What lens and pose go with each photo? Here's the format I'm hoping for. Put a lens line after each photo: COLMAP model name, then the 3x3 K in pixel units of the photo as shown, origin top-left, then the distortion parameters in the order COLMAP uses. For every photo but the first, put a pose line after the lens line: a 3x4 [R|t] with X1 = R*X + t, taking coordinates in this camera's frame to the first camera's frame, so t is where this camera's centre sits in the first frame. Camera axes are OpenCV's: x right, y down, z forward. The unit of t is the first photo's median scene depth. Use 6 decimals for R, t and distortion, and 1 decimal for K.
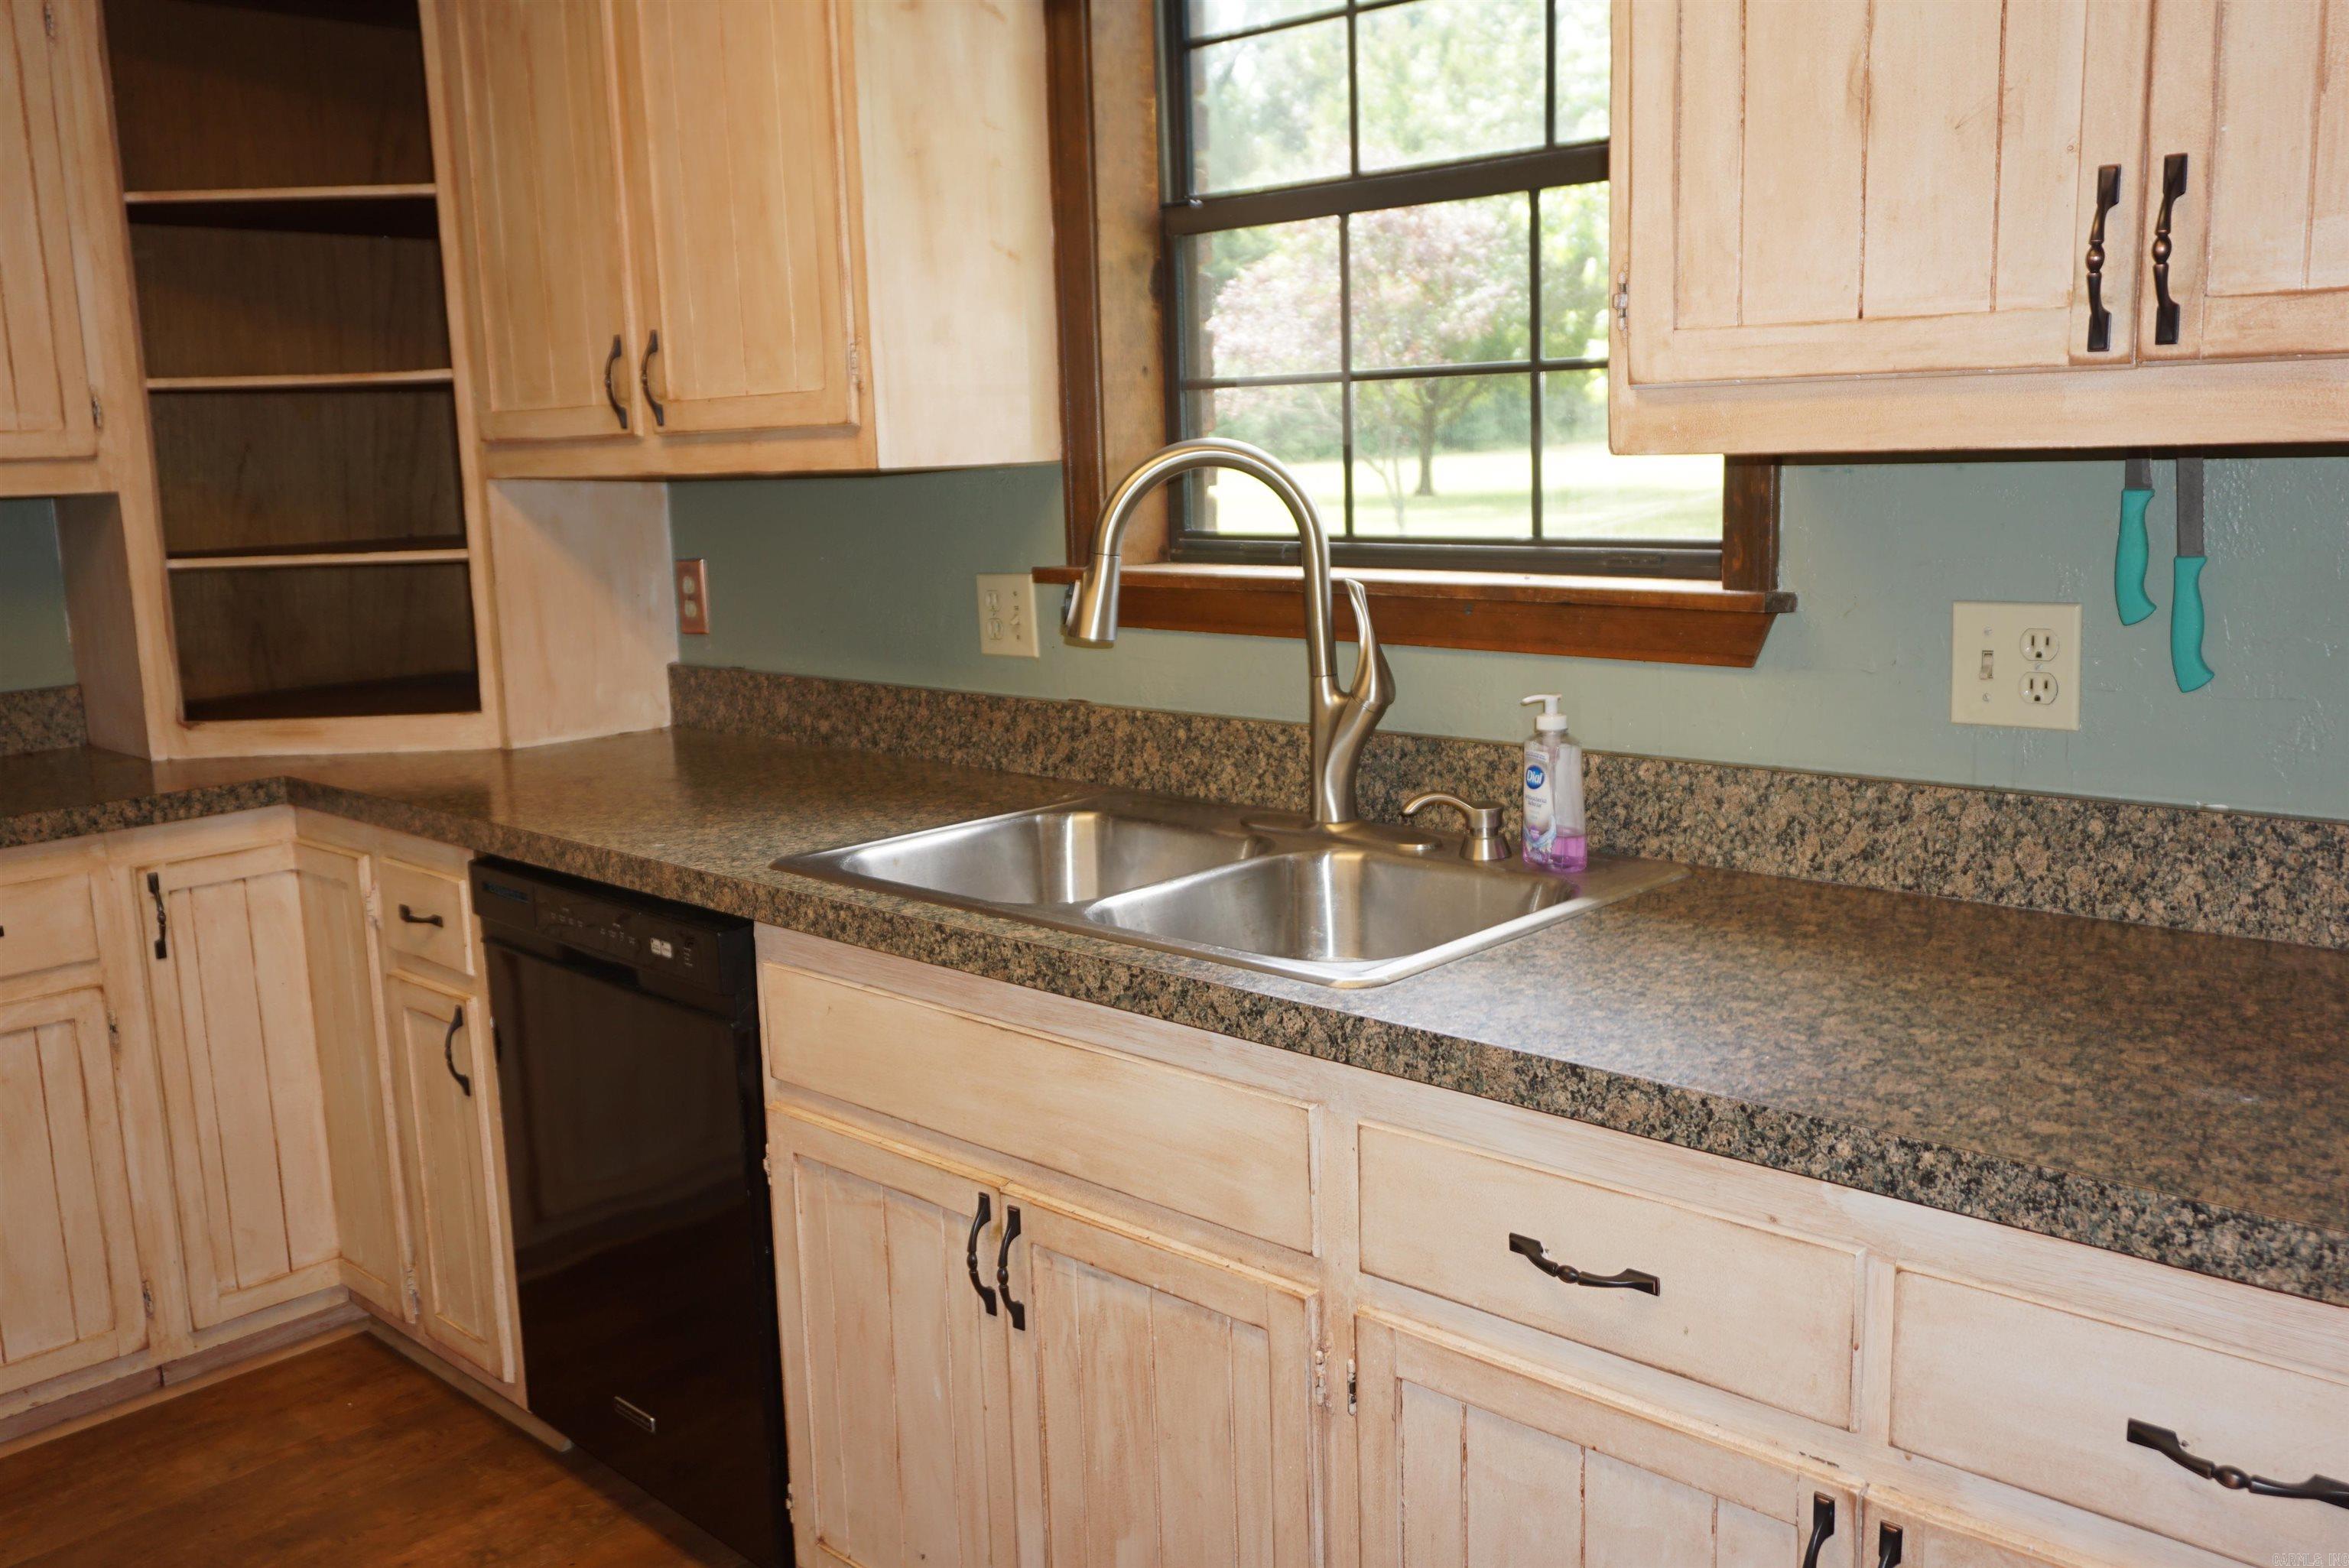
lens RADIAL K [[1942.6, 0, 1171.8], [0, 1942.6, 779.3], [0, 0, 1]] dist [-0.023332, 0.017351]
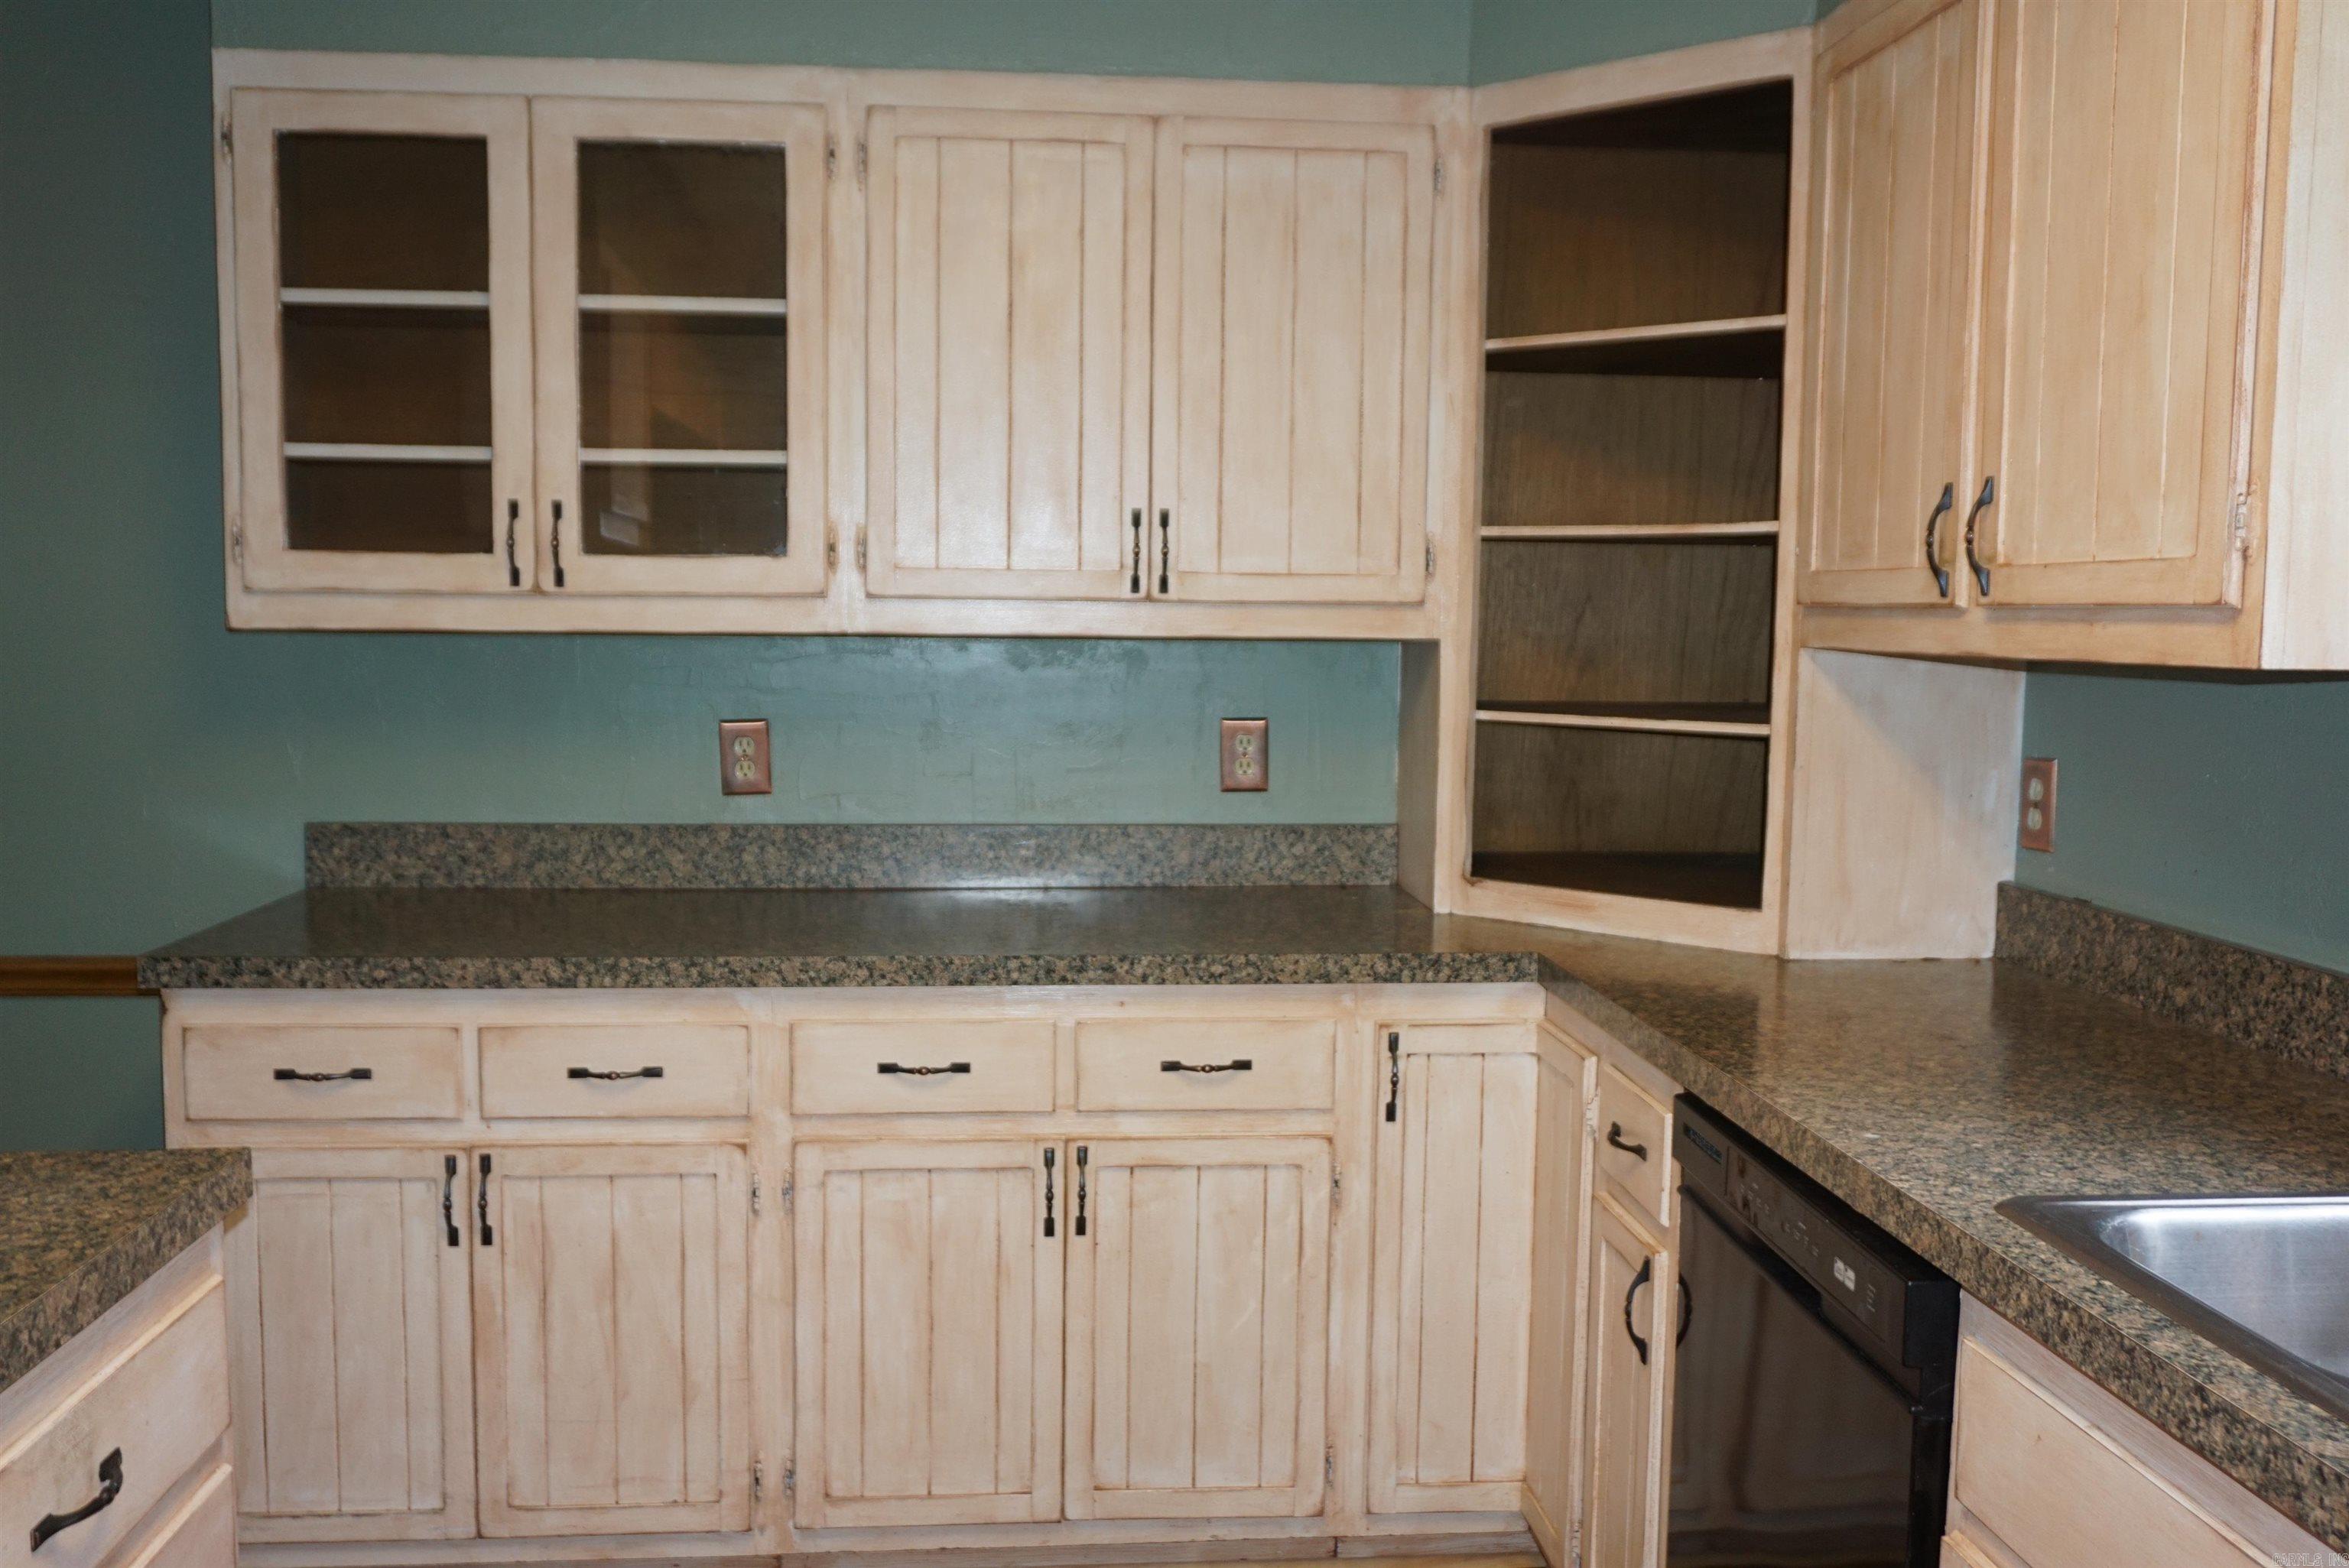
lens RADIAL K [[1942.6, 0, 1180.2], [0, 1942.6, 784.1], [0, 0, 1]] dist [-0.023332, 0.017351]
pose [[0.745247, 0.100119, -0.659229, 0.019782], [-0.149258, 0.988624, -0.018588, -0.040518], [0.649868, 0.112248, 0.751713, 0.192192]]
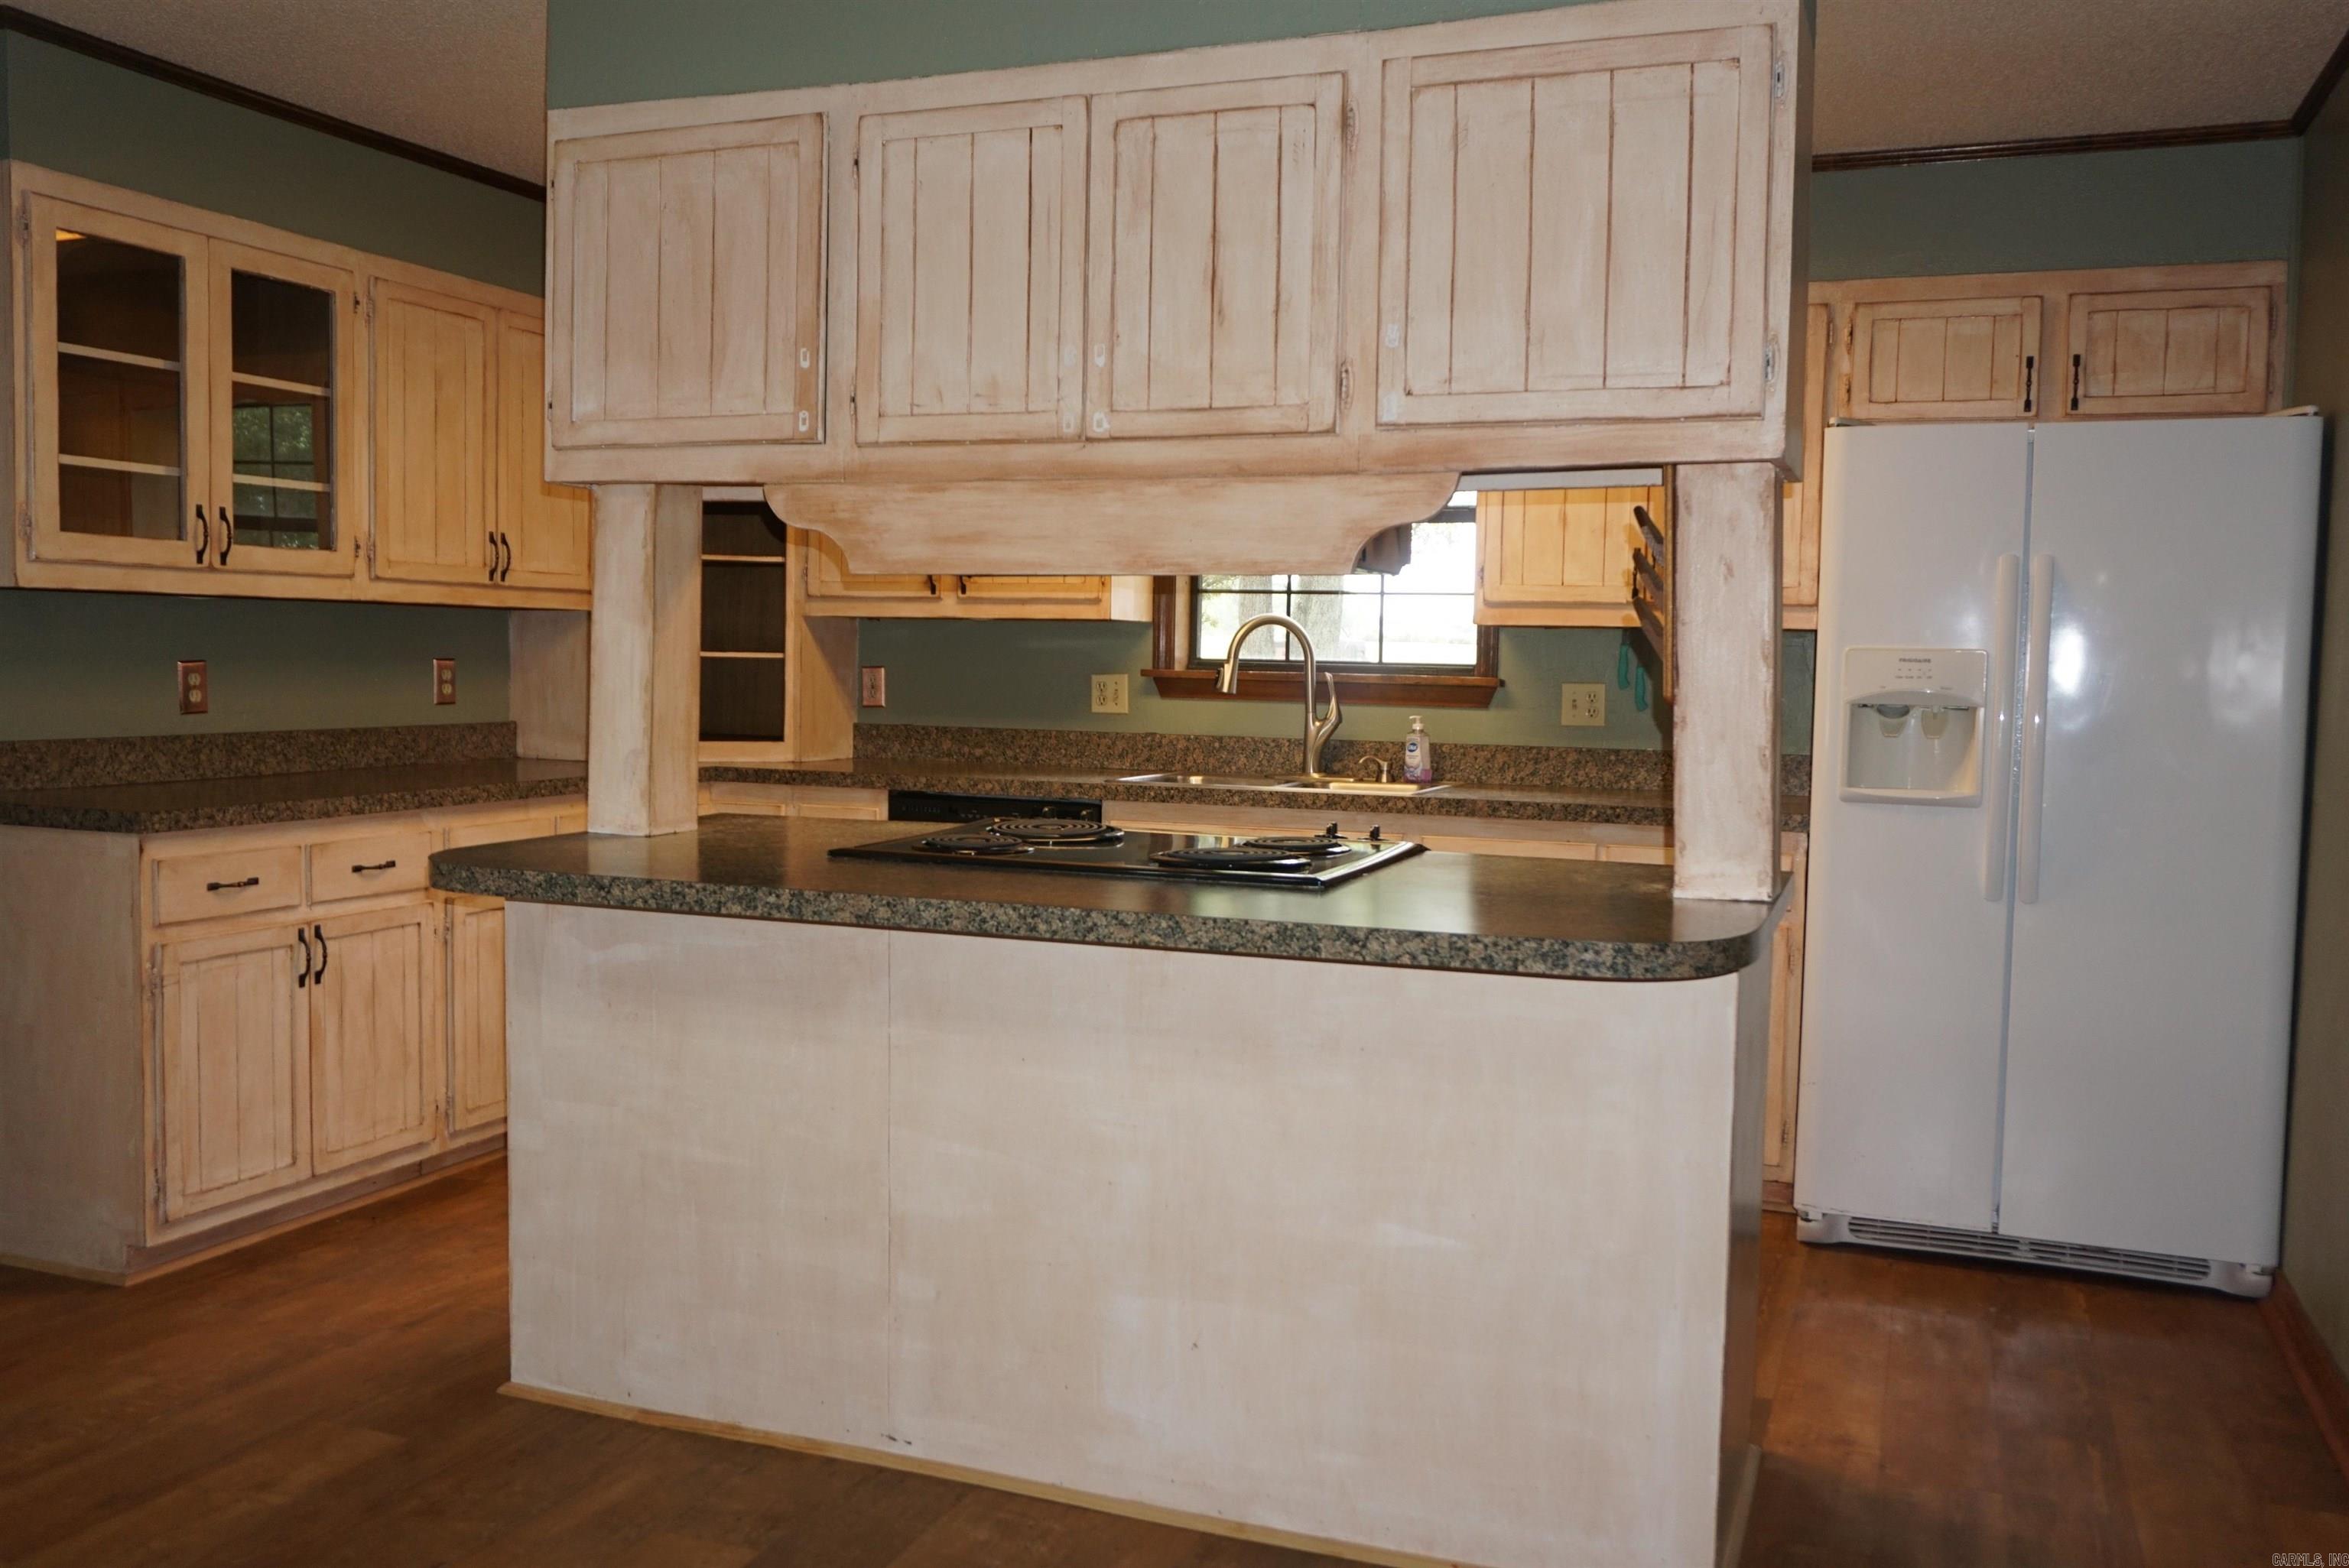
lens RADIAL K [[1942.6, 0, 1174.1], [0, 1942.6, 771.1], [0, 0, 1]] dist [-0.023332, 0.017351]
pose [[0.927308, 0.028016, 0.373249, -0.793661], [0.014931, 0.993632, -0.111679, 0.232063], [-0.374001, 0.109134, 0.920985, -0.939602]]
